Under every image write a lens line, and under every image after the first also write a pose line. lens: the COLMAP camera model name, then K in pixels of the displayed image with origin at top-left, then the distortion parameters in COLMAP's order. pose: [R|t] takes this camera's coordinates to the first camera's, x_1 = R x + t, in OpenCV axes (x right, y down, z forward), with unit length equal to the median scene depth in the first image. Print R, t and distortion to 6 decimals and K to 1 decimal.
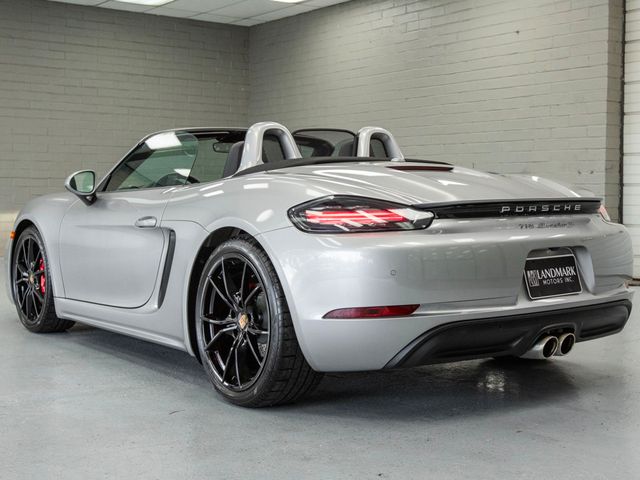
lens RADIAL K [[929.4, 0, 331.1], [0, 929.4, 239.5], [0, 0, 1]] dist [0.023965, 0.074622]
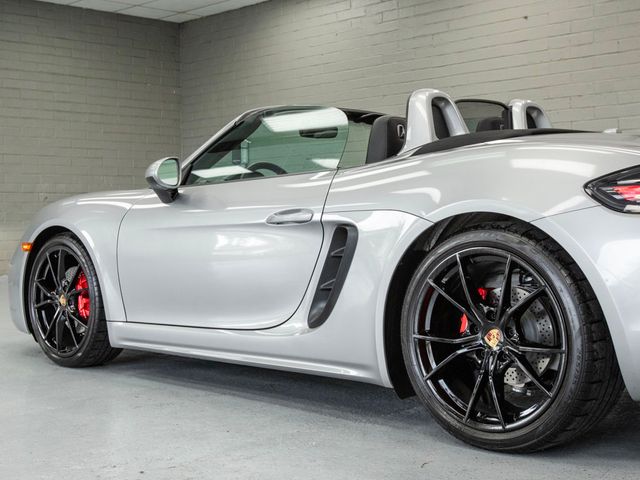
lens RADIAL K [[947.2, 0, 272.8], [0, 947.2, 240.6], [0, 0, 1]] dist [0.008904, 0.082425]
pose [[0.993052, -0.023892, 0.115227, -0.269510], [0.026763, 0.999367, -0.023434, 0.017119], [-0.114594, 0.026355, 0.993063, 0.194985]]
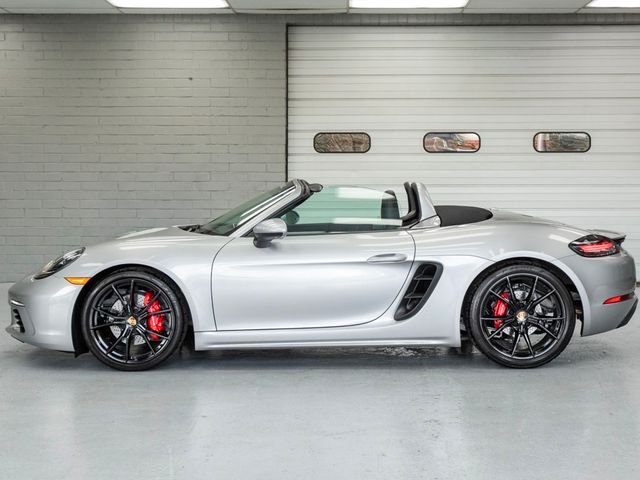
lens RADIAL K [[1070.1, 0, 320.0], [0, 1070.1, 240.0], [0, 0, 1]] dist [0.010660, 0.091342]
pose [[0.605639, -0.046513, 0.794379, -1.316936], [0.049403, 0.998562, 0.020803, -0.072486], [-0.794204, 0.026646, 0.607066, 0.120790]]
